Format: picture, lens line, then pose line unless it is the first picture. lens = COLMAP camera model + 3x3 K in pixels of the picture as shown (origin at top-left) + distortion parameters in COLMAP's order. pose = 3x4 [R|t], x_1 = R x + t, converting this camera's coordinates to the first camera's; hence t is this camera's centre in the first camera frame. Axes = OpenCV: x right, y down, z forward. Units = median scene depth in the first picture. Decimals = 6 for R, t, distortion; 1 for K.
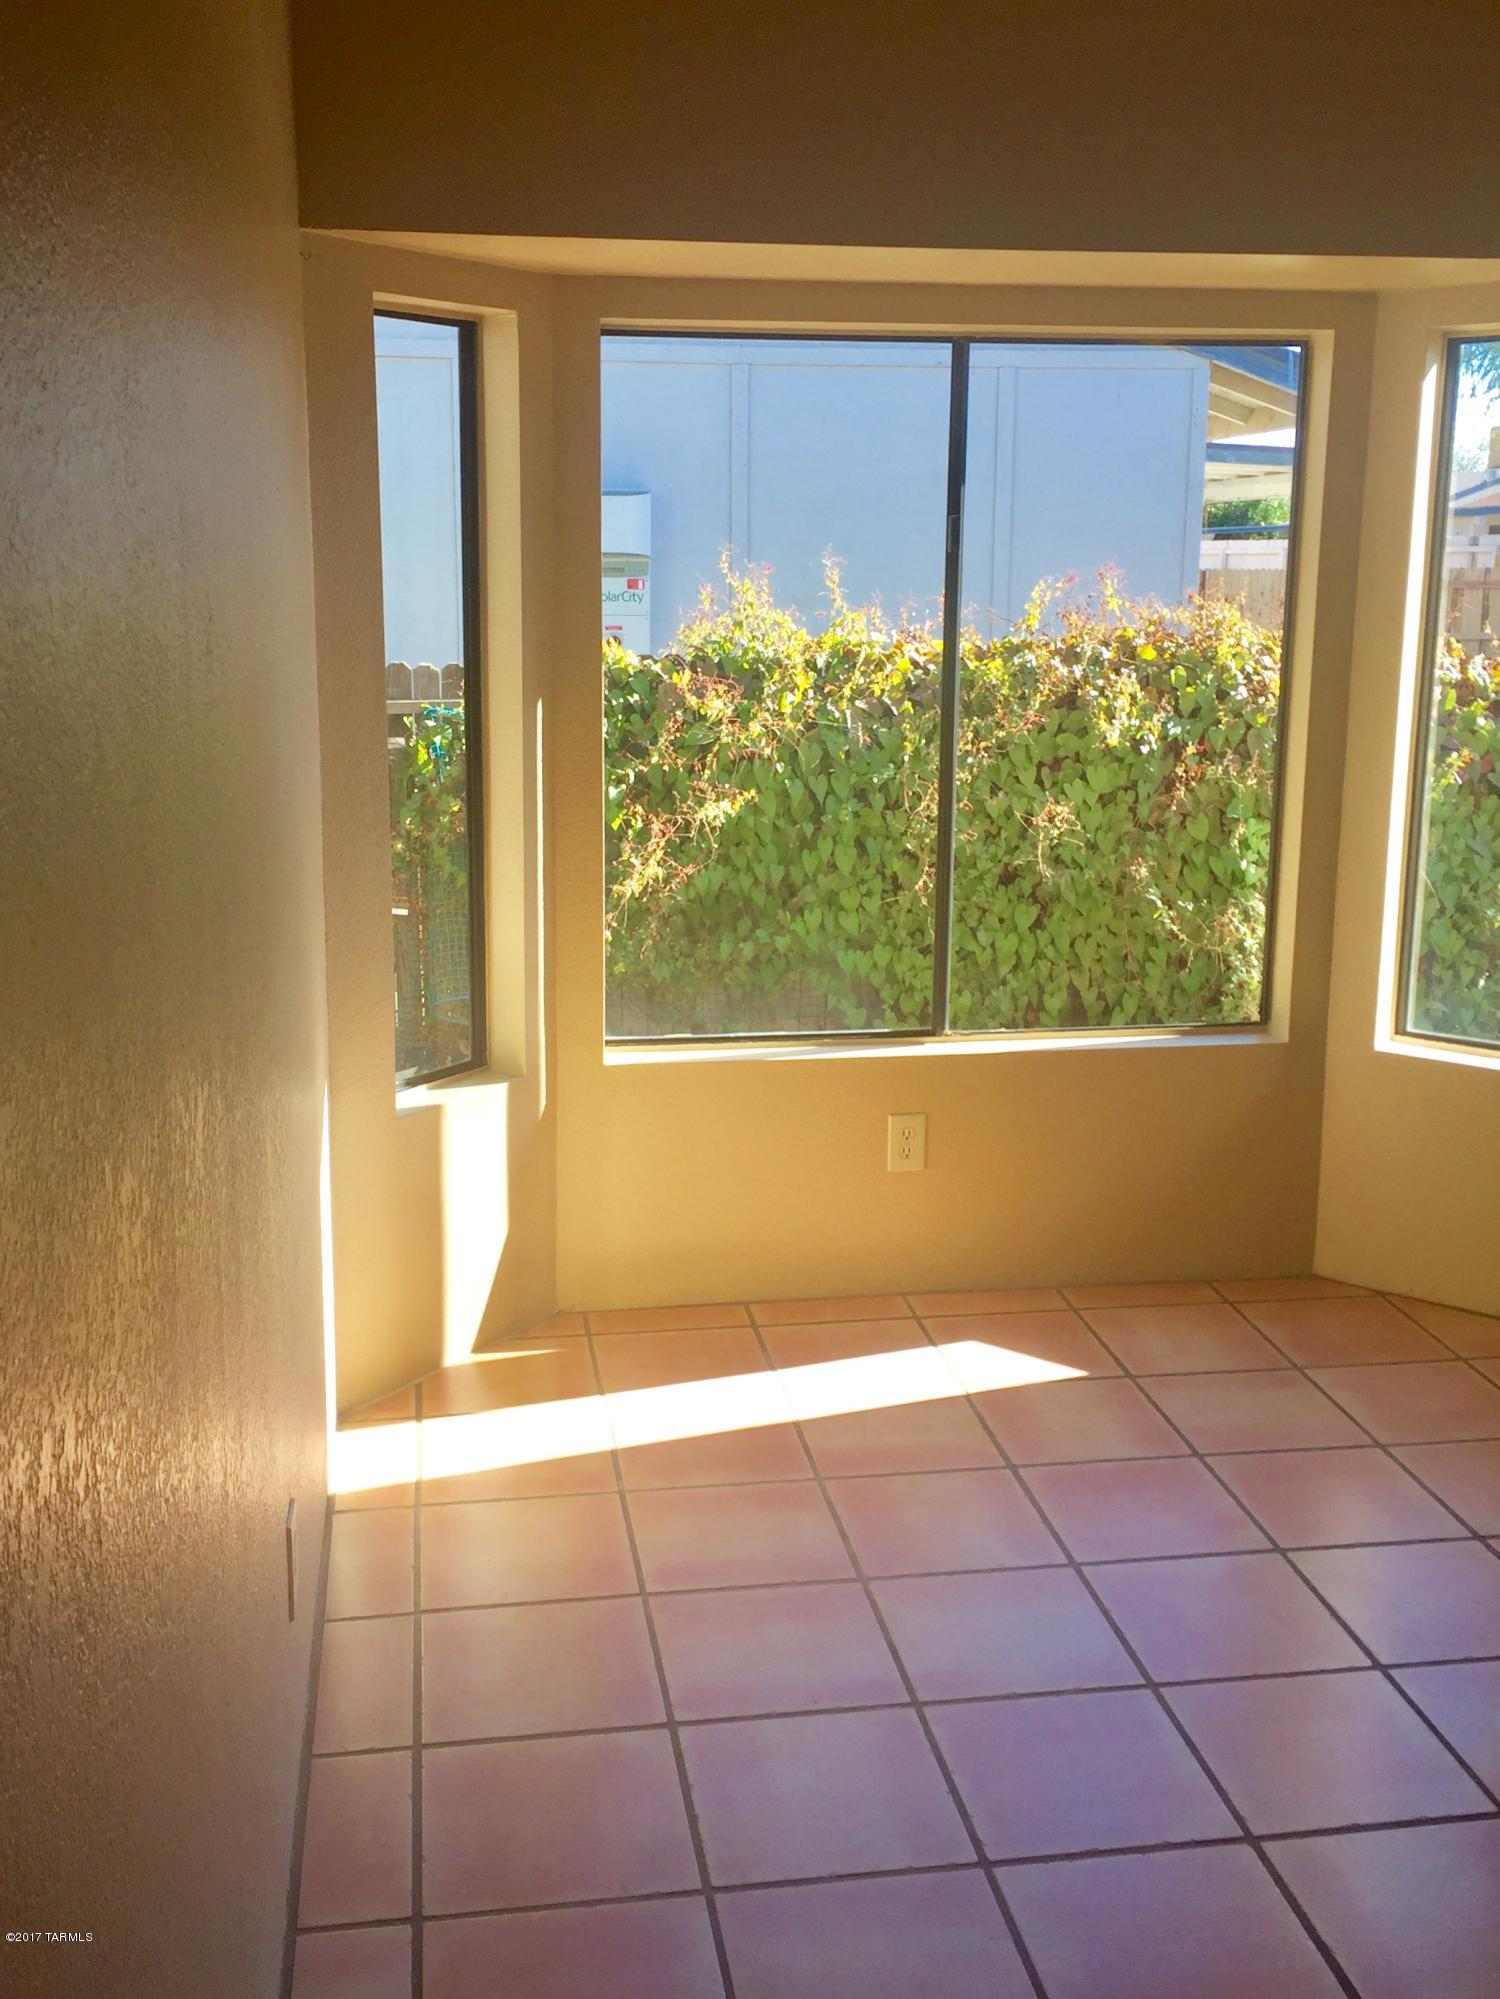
lens RADIAL K [[2090.3, 0, 750.0], [0, 2090.3, 999.5], [0, 0, 1]] dist [0.091323, -0.003908]
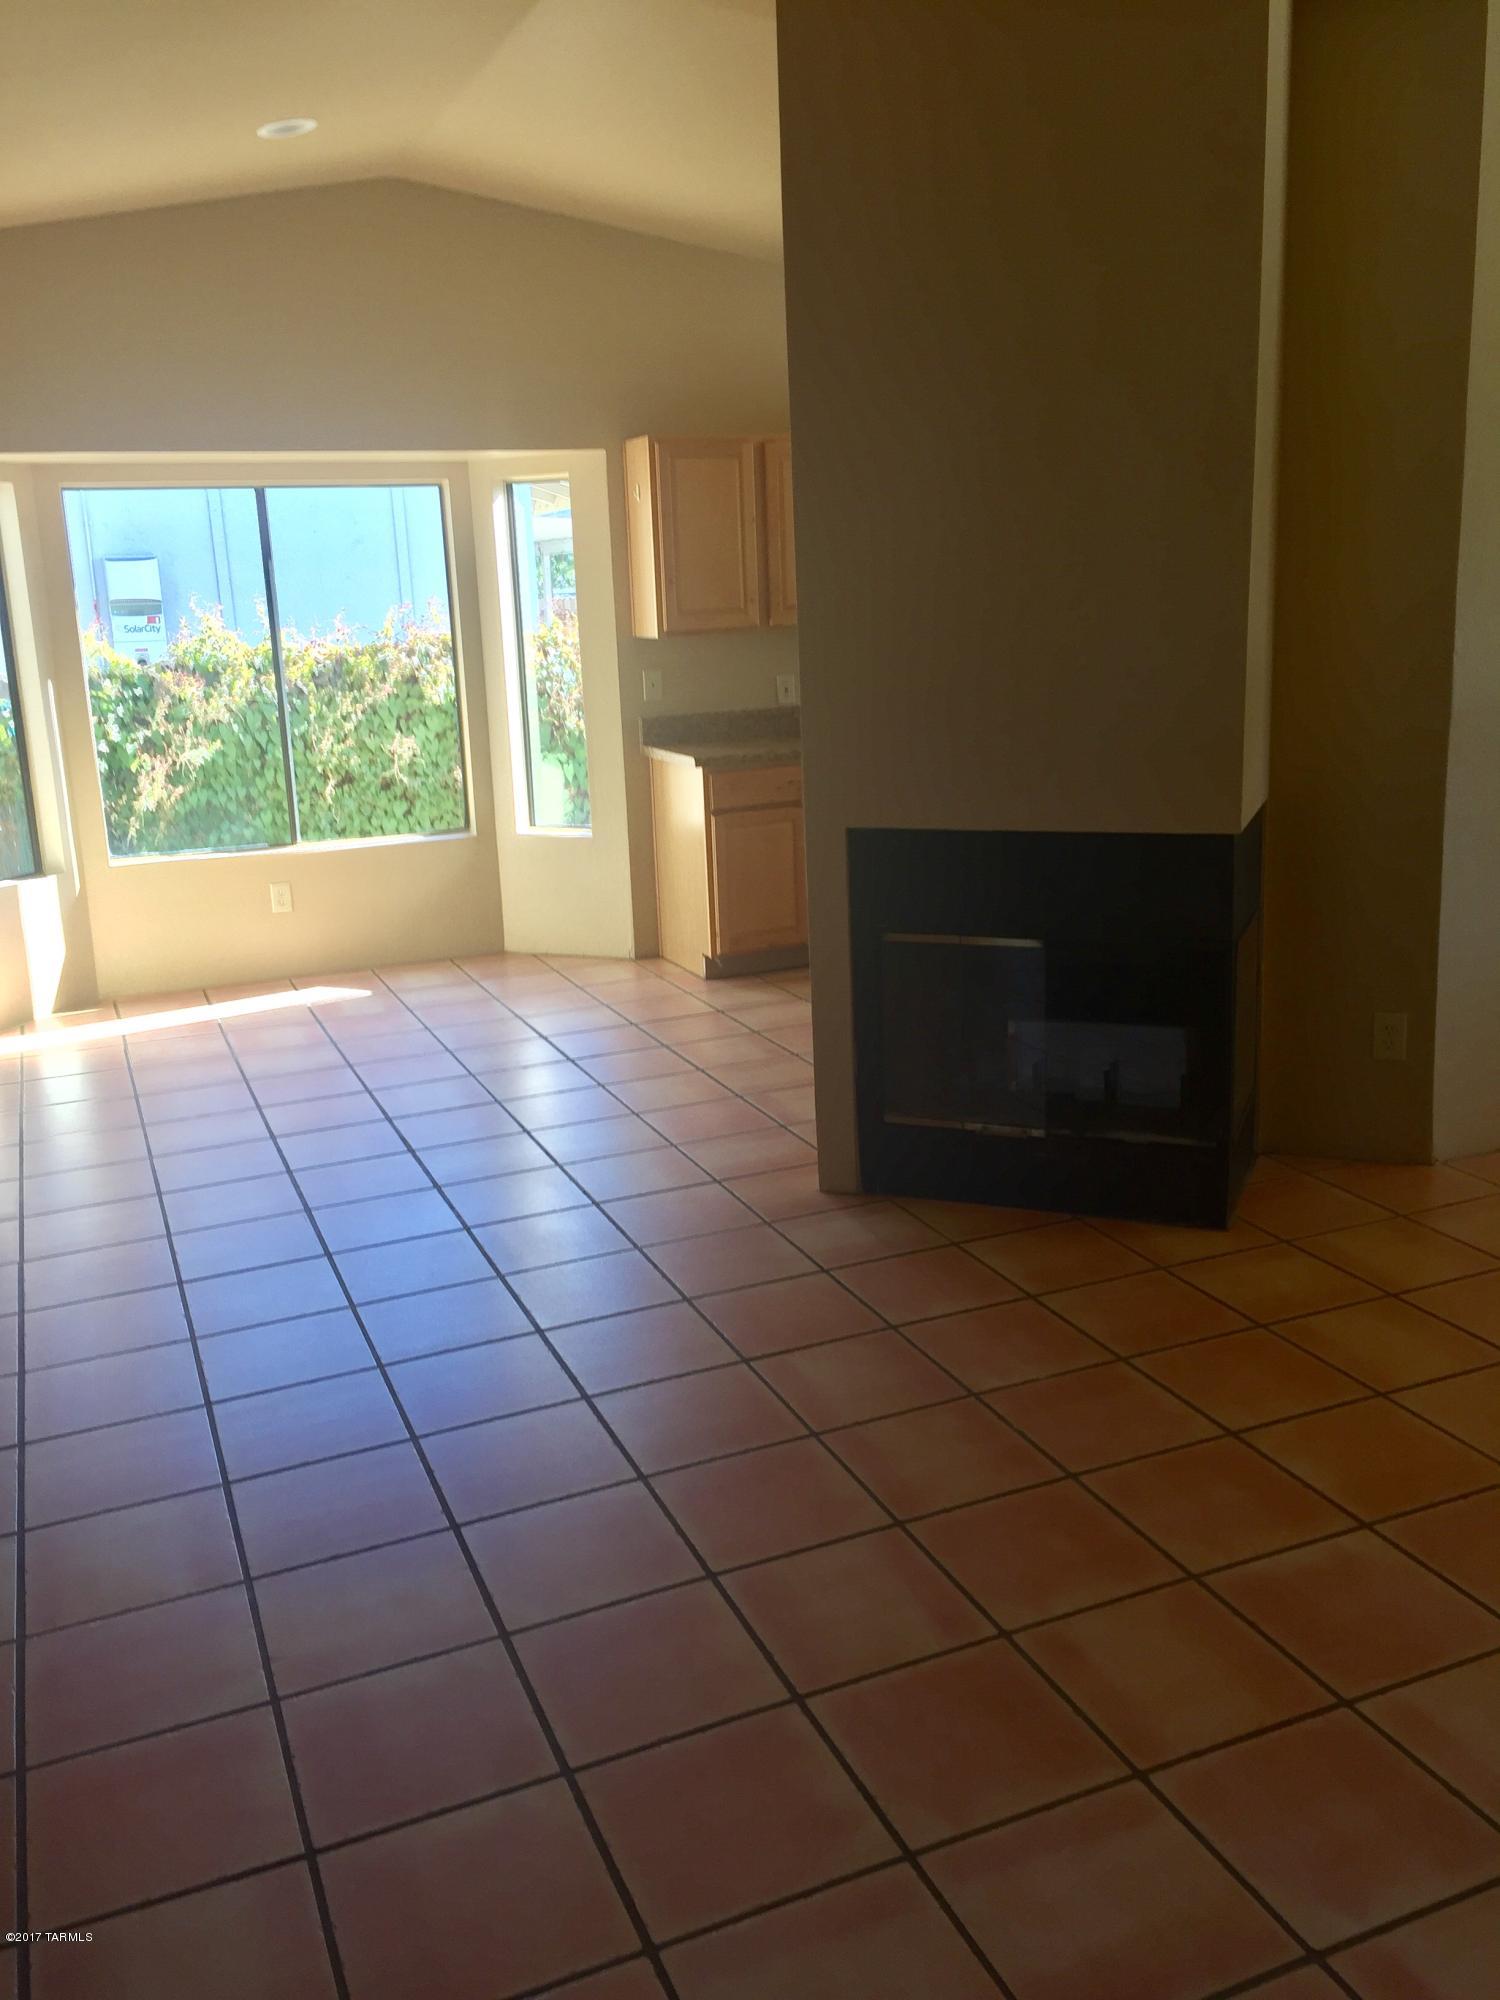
lens RADIAL K [[1728.2, 0, 749.3], [0, 1728.2, 1025.7], [0, 0, 1]] dist [0.113434, 0.001012]
pose [[0.970836, -0.105589, 0.215242, 0.085633], [0.096878, 0.994006, 0.050655, 0.092512], [-0.219300, -0.028326, 0.975246, -0.446771]]
